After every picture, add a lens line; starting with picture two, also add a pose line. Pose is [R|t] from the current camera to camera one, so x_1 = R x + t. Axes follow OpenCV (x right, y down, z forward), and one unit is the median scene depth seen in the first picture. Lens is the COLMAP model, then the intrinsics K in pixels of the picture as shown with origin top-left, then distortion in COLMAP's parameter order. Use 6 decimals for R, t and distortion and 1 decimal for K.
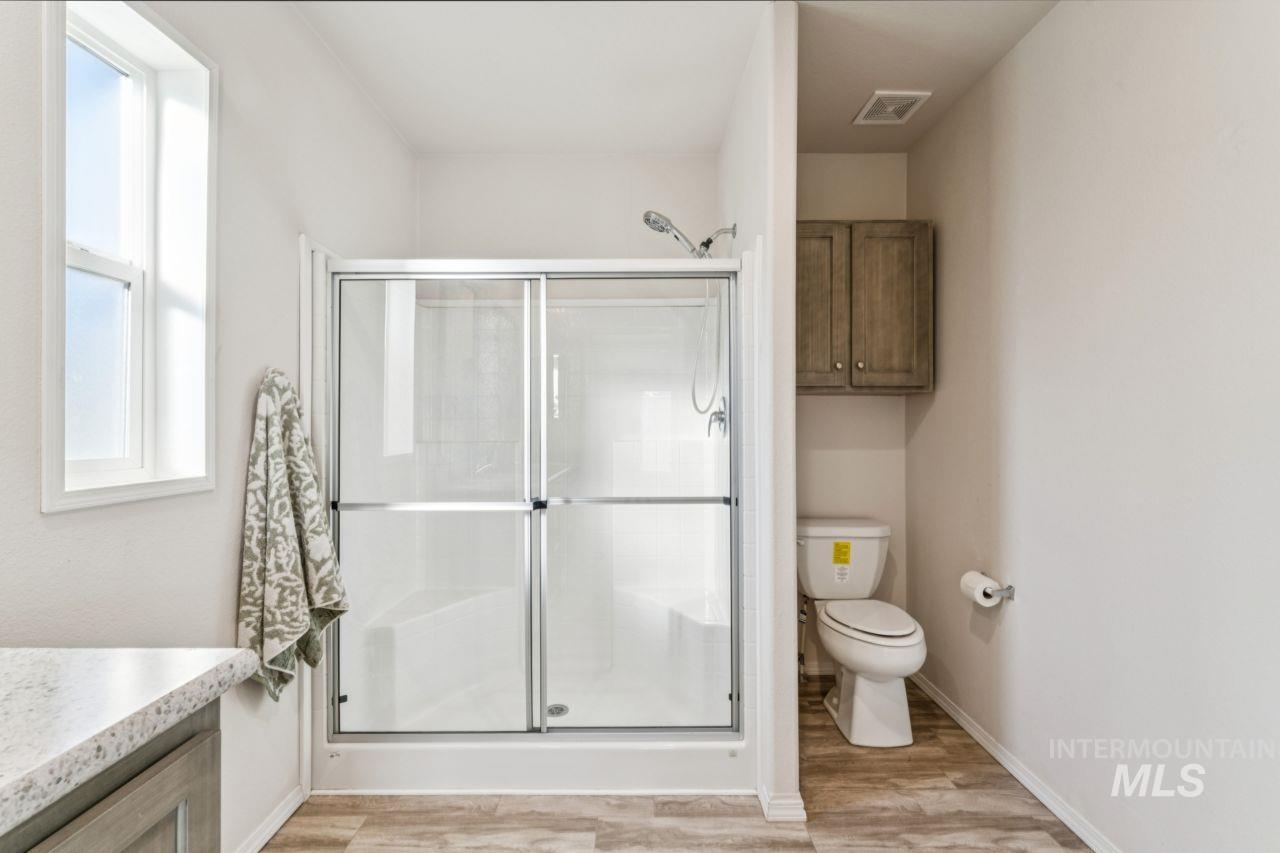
lens RADIAL K [[548.9, 0, 648.1], [0, 548.9, 422.6], [0, 0, 1]] dist [-0.012701, 0.000043]
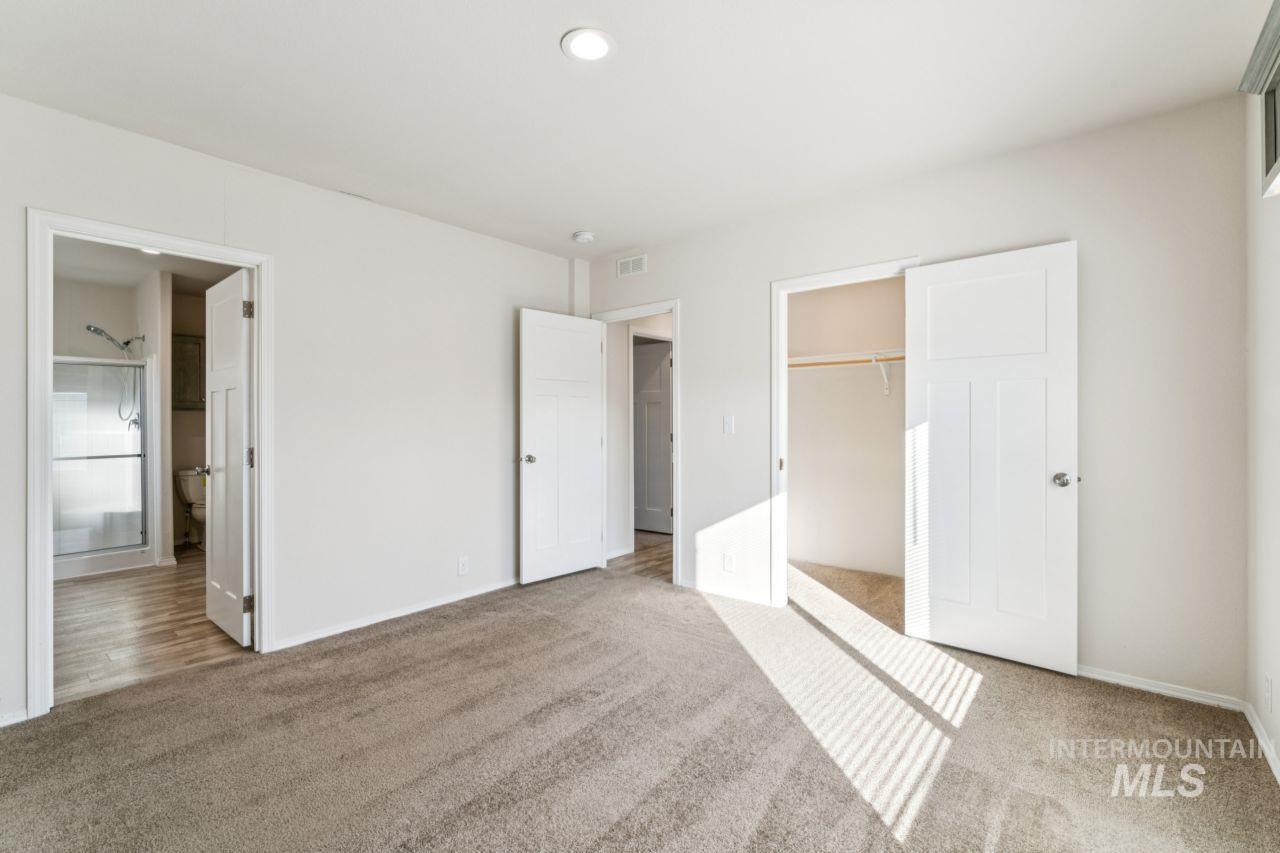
lens RADIAL K [[548.9, 0, 636.1], [0, 548.9, 425.4], [0, 0, 1]] dist [-0.012701, 0.000043]
pose [[0.643419, -0.004876, 0.765498, -0.303938], [0.003396, 0.999988, 0.003515, 0.002690], [-0.765506, 0.000338, 0.643428, -2.412798]]
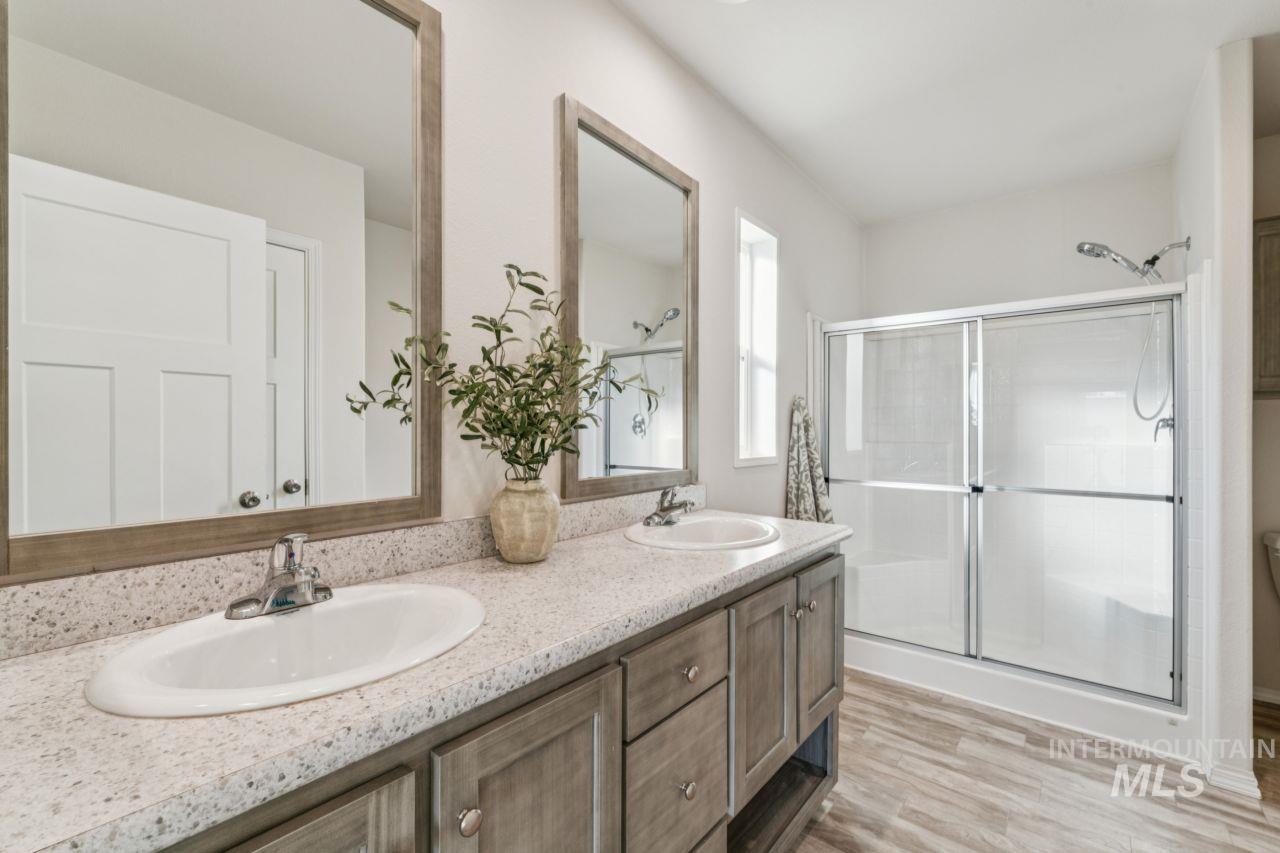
lens RADIAL K [[548.9, 0, 635.5], [0, 548.9, 424.9], [0, 0, 1]] dist [-0.012701, 0.000043]
pose [[0.760757, 0.002055, -0.649034, 0.033477], [-0.002395, 0.999997, 0.000359, -0.006483], [0.649033, 0.001282, 0.760759, -0.559994]]
